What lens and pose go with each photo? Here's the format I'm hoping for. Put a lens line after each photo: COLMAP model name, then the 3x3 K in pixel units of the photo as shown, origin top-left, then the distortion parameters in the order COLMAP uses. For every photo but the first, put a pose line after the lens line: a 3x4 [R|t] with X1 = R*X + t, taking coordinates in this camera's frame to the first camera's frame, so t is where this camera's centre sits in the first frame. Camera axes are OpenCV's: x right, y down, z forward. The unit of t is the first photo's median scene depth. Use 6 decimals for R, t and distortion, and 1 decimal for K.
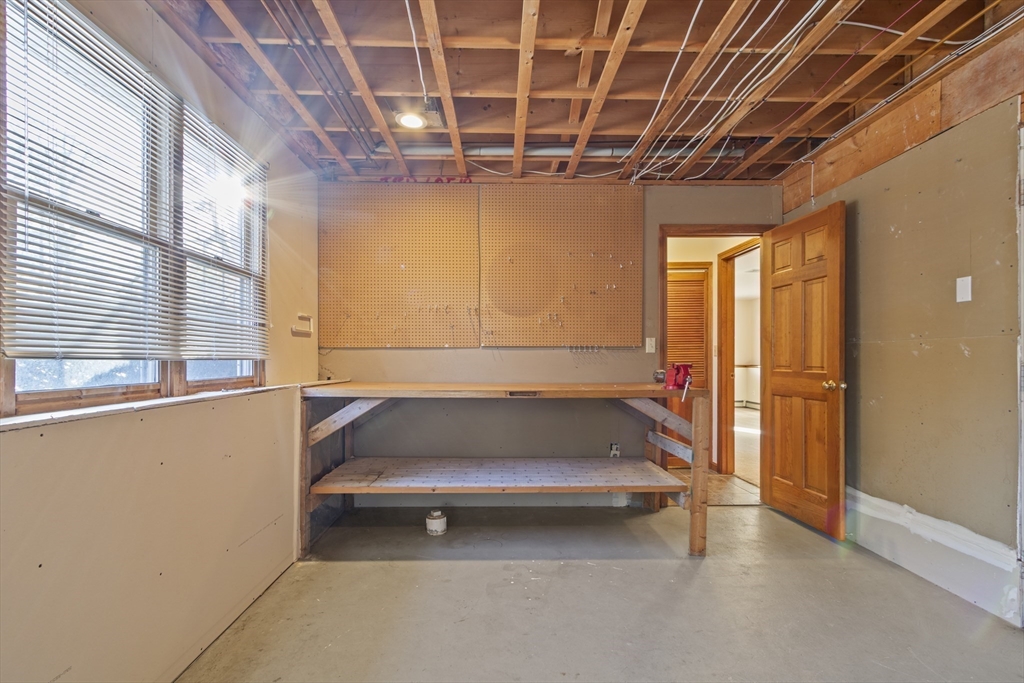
lens RADIAL K [[479.5, 0, 513.0], [0, 479.5, 354.4], [0, 0, 1]] dist [0.002827, 0.000262]
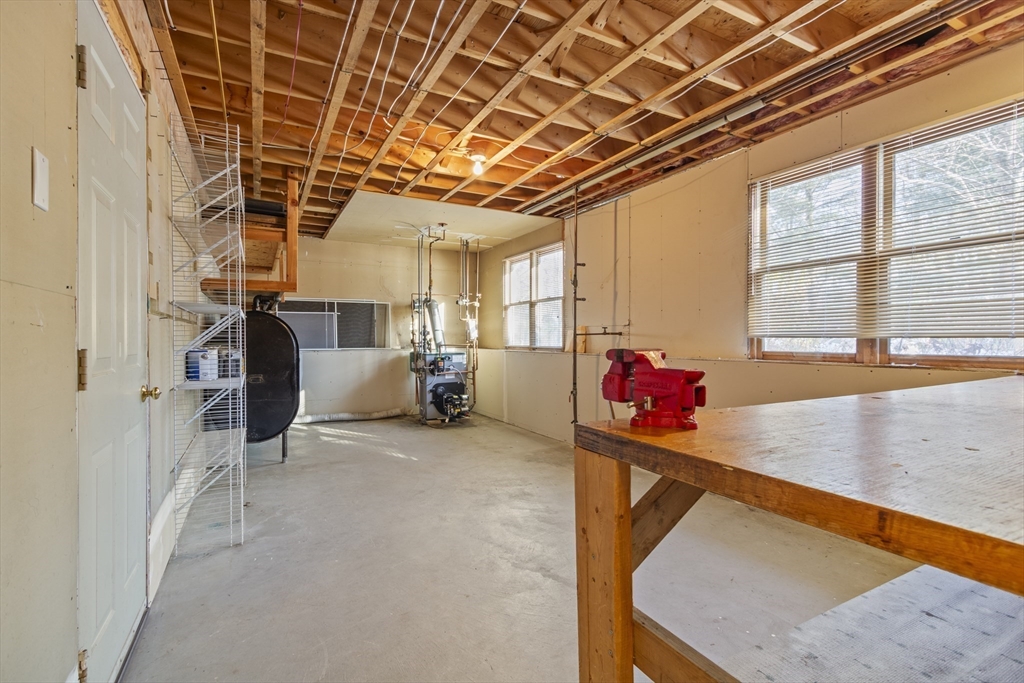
lens RADIAL K [[474.6, 0, 510.1], [0, 474.6, 351.8], [0, 0, 1]] dist [0.004494, 0.000229]
pose [[-0.894724, 0.016271, -0.446323, 0.847019], [0.008818, 0.999785, 0.018770, 0.017263], [0.446533, 0.012858, -0.894675, 1.806515]]
